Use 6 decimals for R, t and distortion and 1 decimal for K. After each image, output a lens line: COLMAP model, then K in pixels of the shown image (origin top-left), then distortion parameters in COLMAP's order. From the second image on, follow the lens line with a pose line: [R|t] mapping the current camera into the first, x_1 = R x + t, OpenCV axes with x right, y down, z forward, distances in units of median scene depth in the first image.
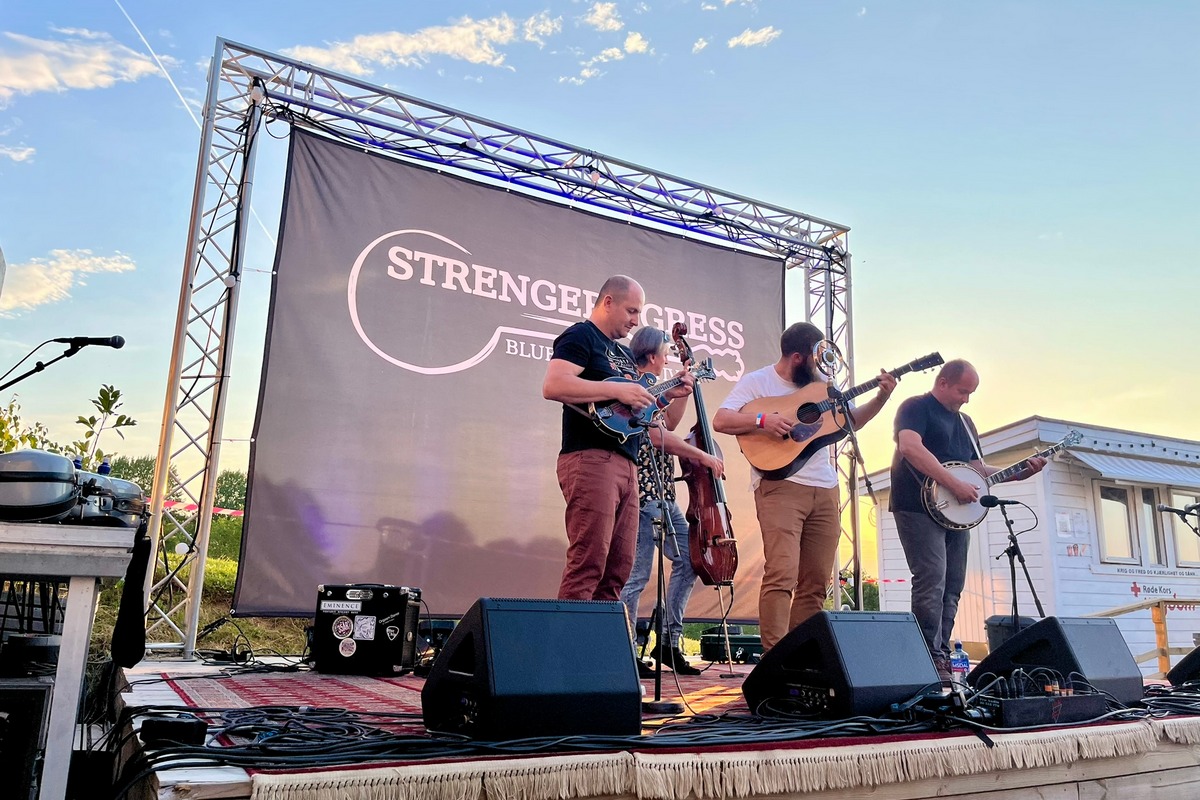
lens RADIAL K [[888.5, 0, 634.5], [0, 888.5, 402.8], [0, 0, 1]] dist [0.085583, -0.139768]
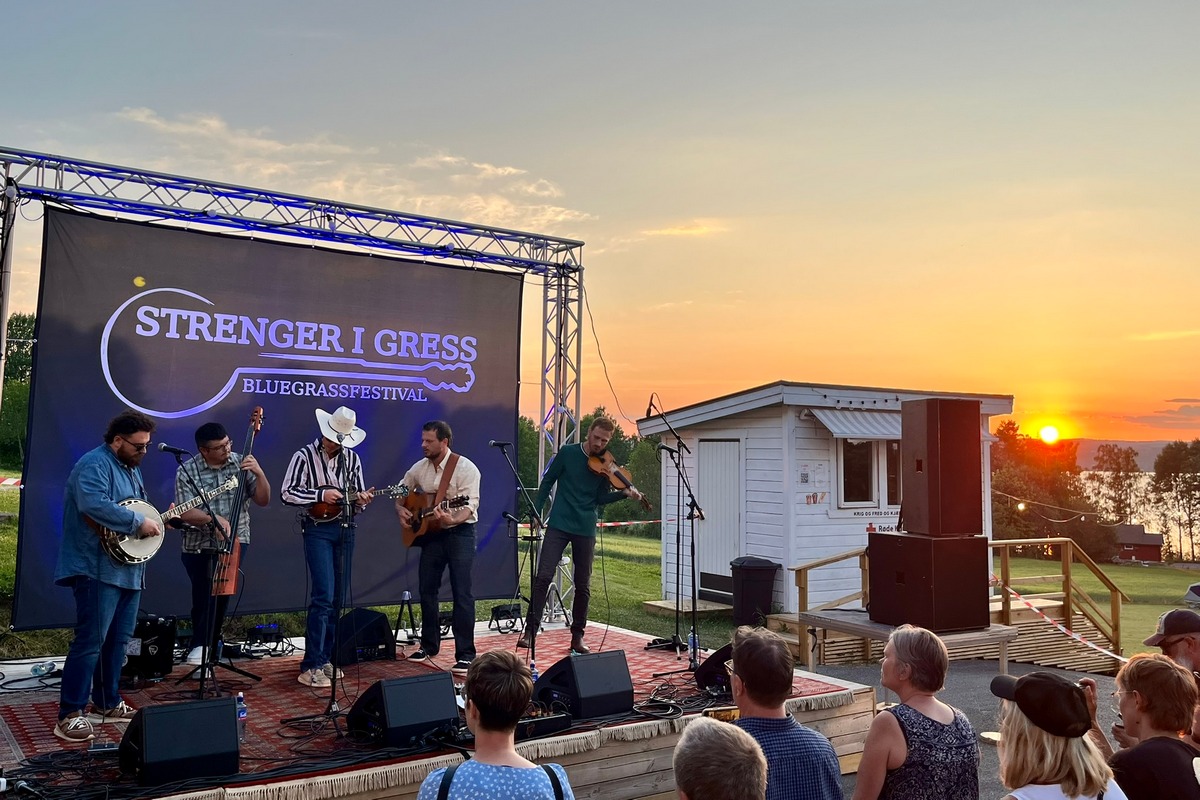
lens RADIAL K [[1102.9, 0, 693.0], [0, 1102.9, 295.4], [0, 0, 1]] dist [-0.029929, -0.020075]
pose [[0.989108, 0.021412, 0.145624, 0.242630], [-0.033794, 0.995969, 0.083091, -0.342842], [-0.143258, -0.087107, 0.985845, -0.527287]]
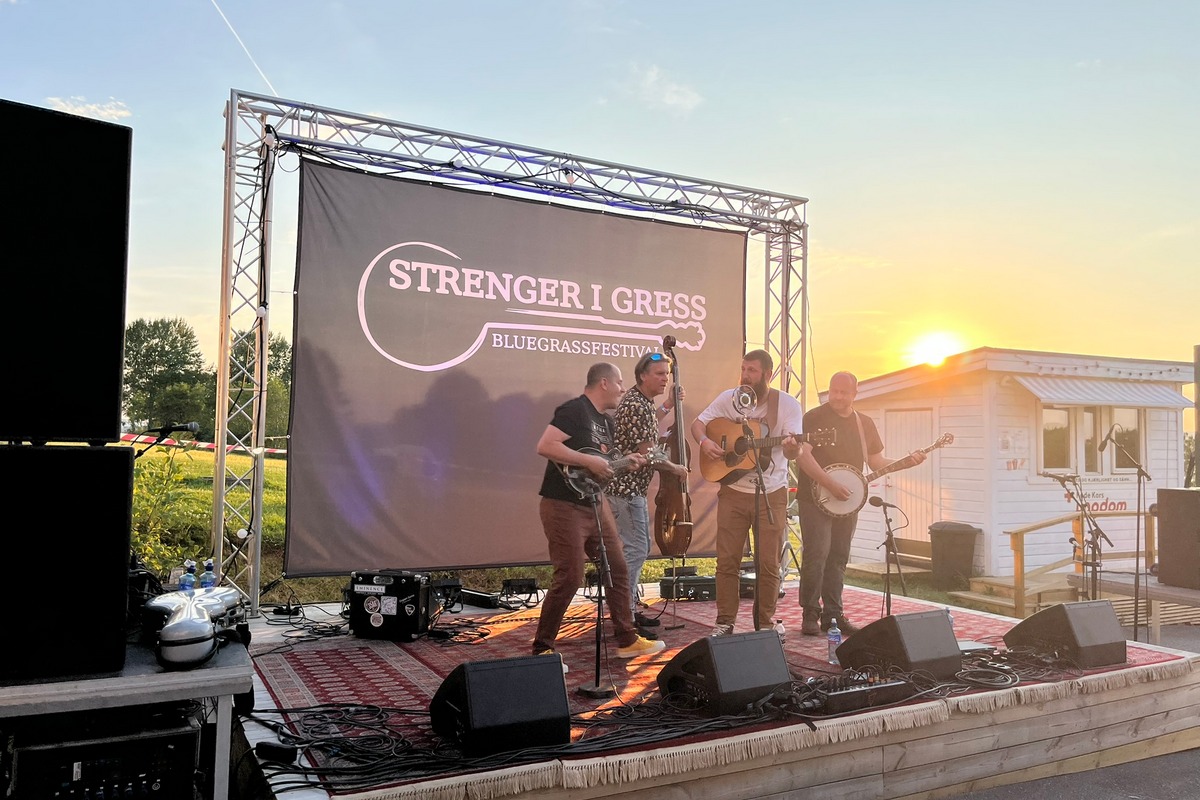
lens RADIAL K [[899.3, 0, 624.5], [0, 899.3, 404.1], [0, 0, 1]] dist [0.068440, -0.148796]
pose [[0.999726, -0.005136, -0.022853, 0.057882], [0.009083, 0.984327, 0.176117, -0.200342], [0.021591, -0.176277, 0.984104, -0.185097]]
